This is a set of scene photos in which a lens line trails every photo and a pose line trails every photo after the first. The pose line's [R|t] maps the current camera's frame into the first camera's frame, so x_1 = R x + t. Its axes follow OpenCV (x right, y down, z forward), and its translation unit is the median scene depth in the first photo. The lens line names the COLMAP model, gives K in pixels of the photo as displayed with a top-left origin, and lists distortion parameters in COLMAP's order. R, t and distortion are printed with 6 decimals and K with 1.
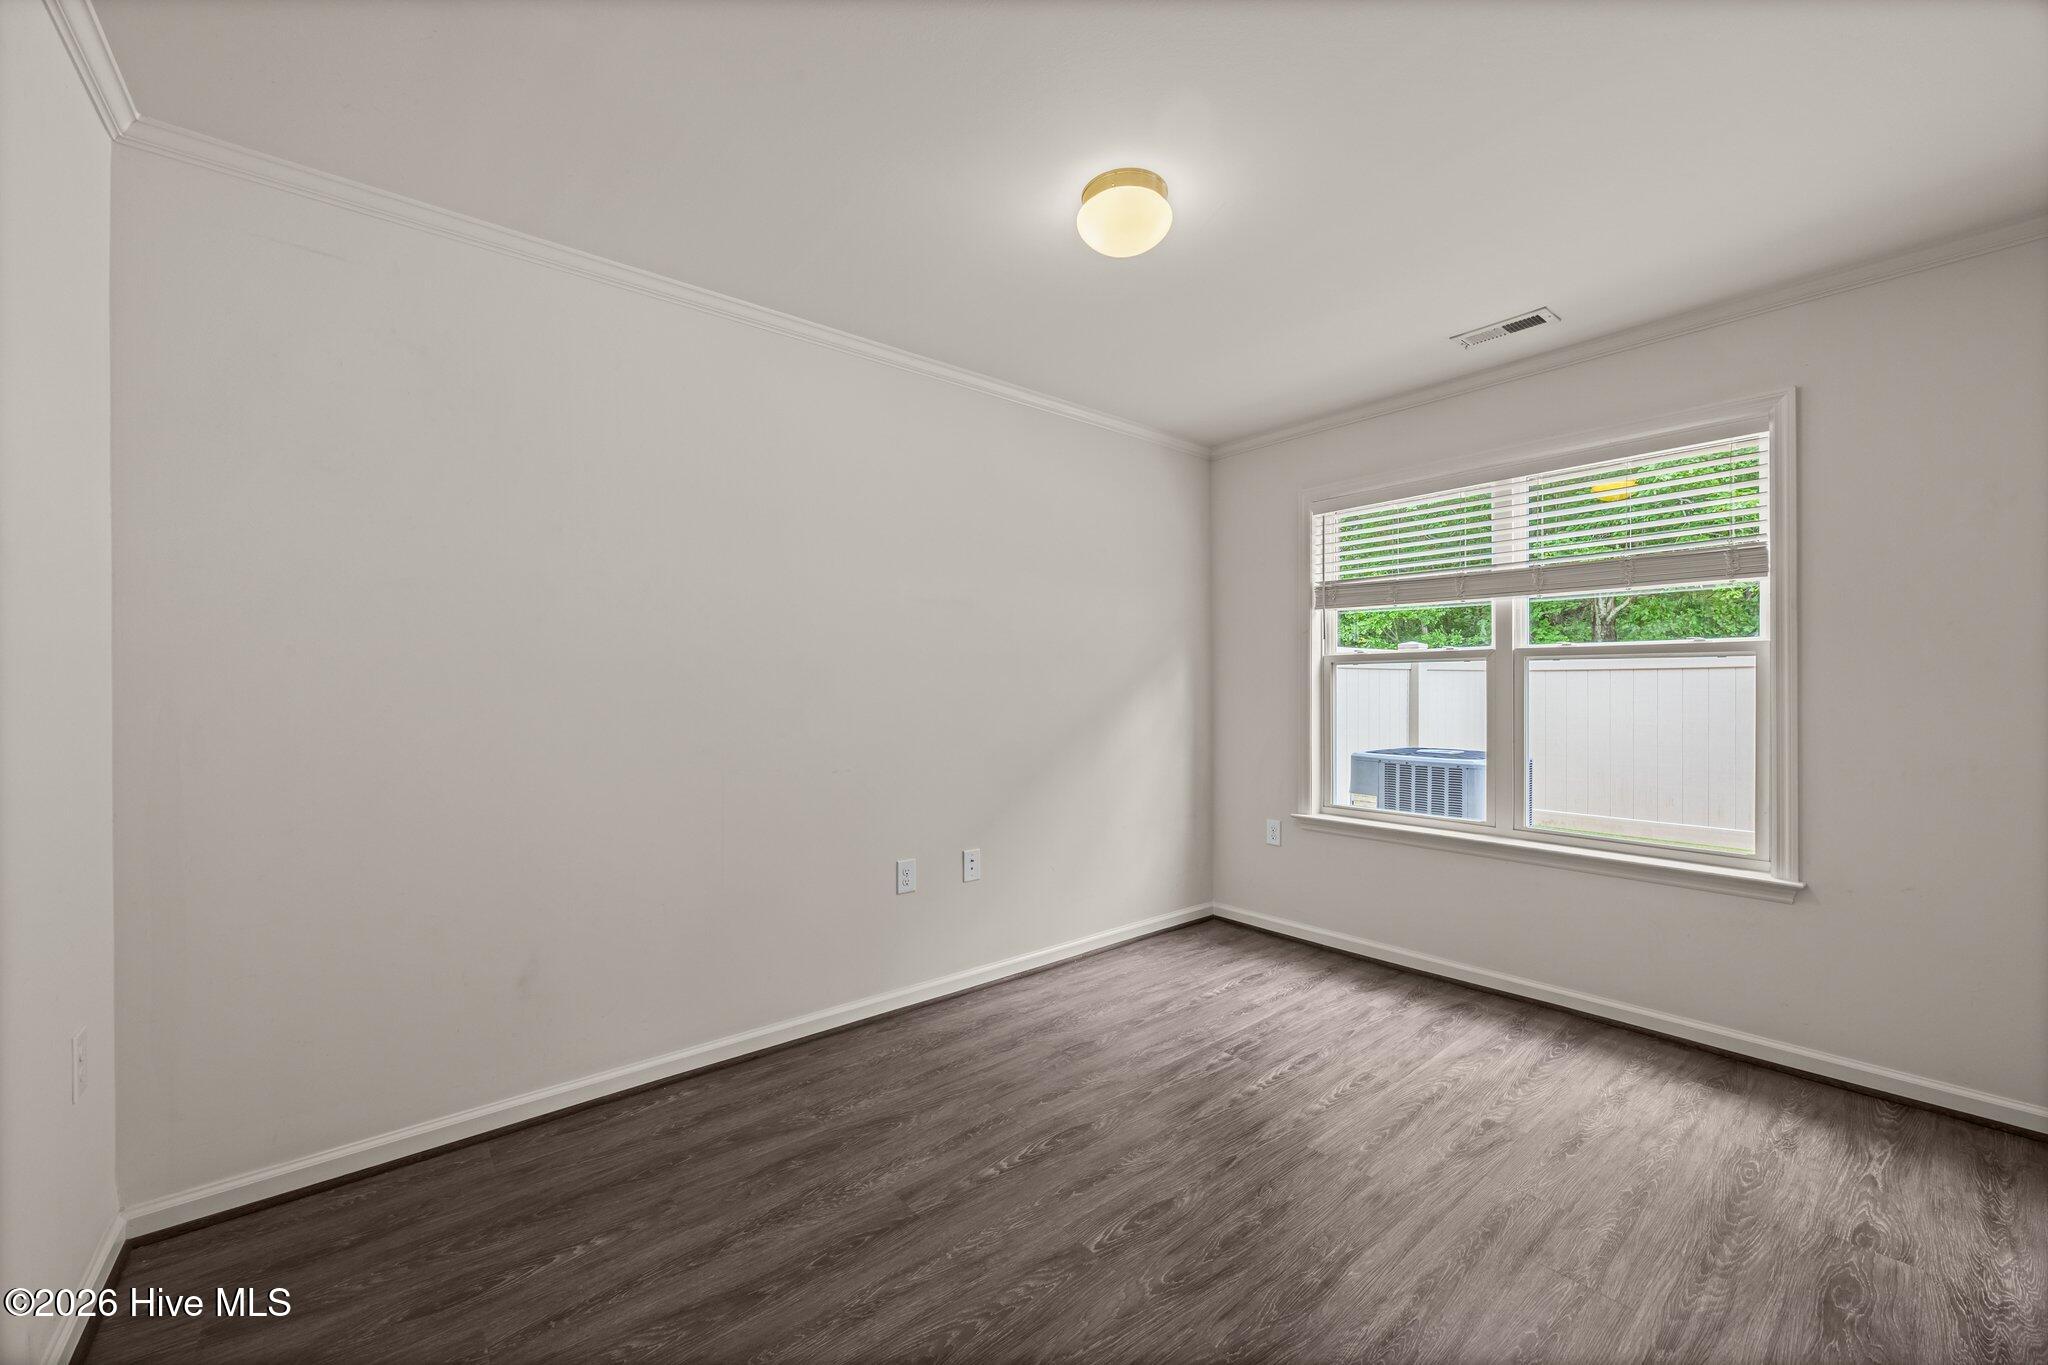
lens RADIAL K [[801.1, 0, 1043.9], [0, 801.1, 688.8], [0, 0, 1]] dist [-0.000448, 0.000502]
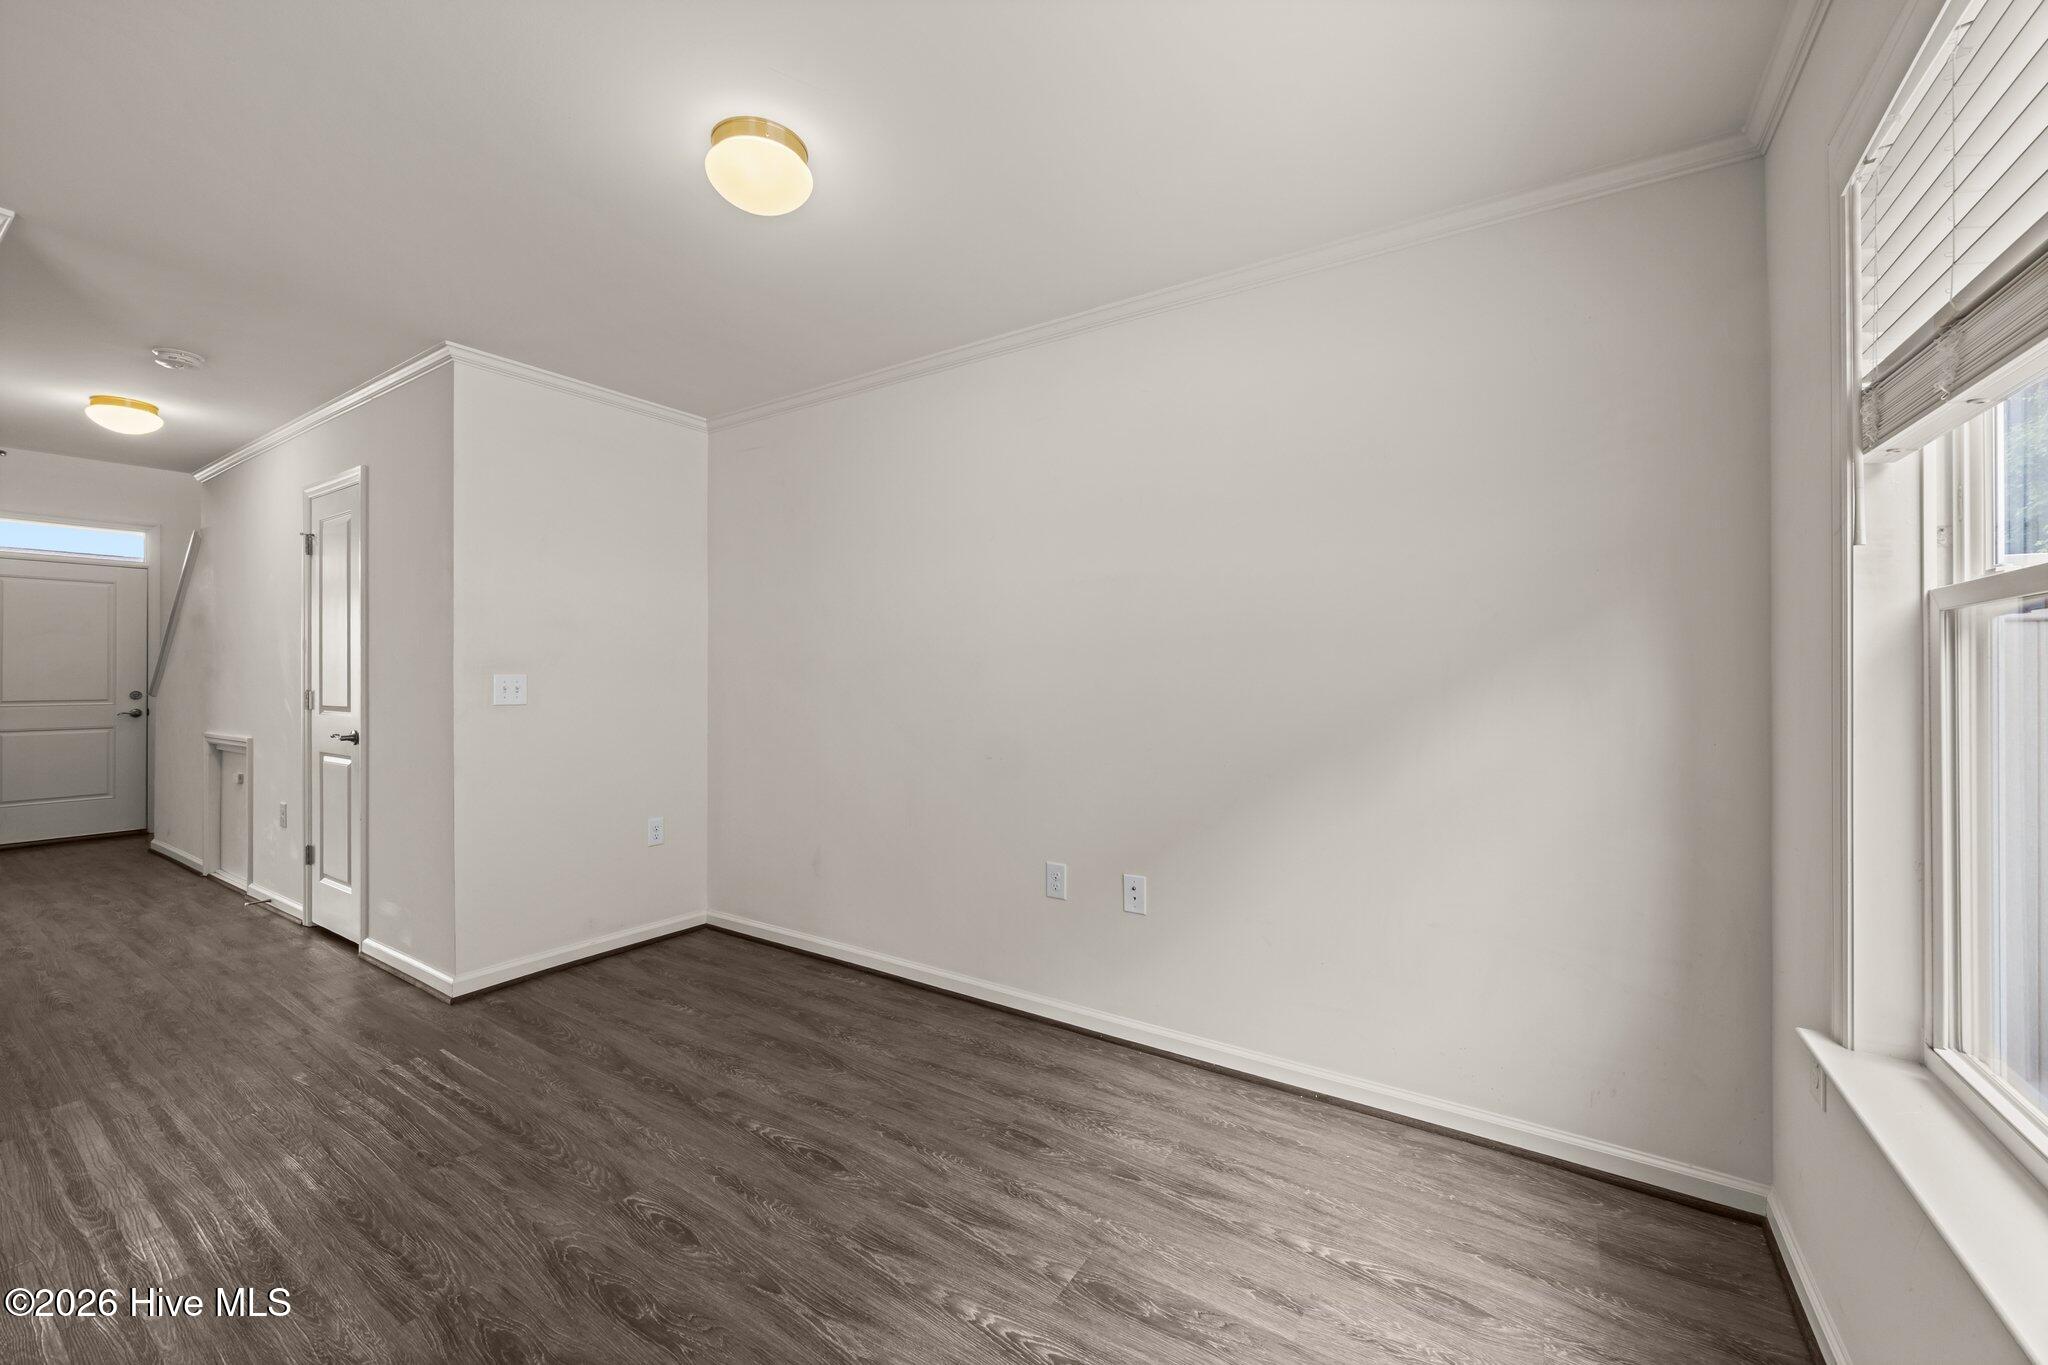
lens RADIAL K [[801.1, 0, 1007.1], [0, 801.1, 672.2], [0, 0, 1]] dist [-0.000448, 0.000502]
pose [[0.264231, -0.004536, -0.964449, 0.810431], [-0.001526, 0.999986, -0.005121, -0.006720], [0.964458, 0.002825, 0.264221, 0.782966]]
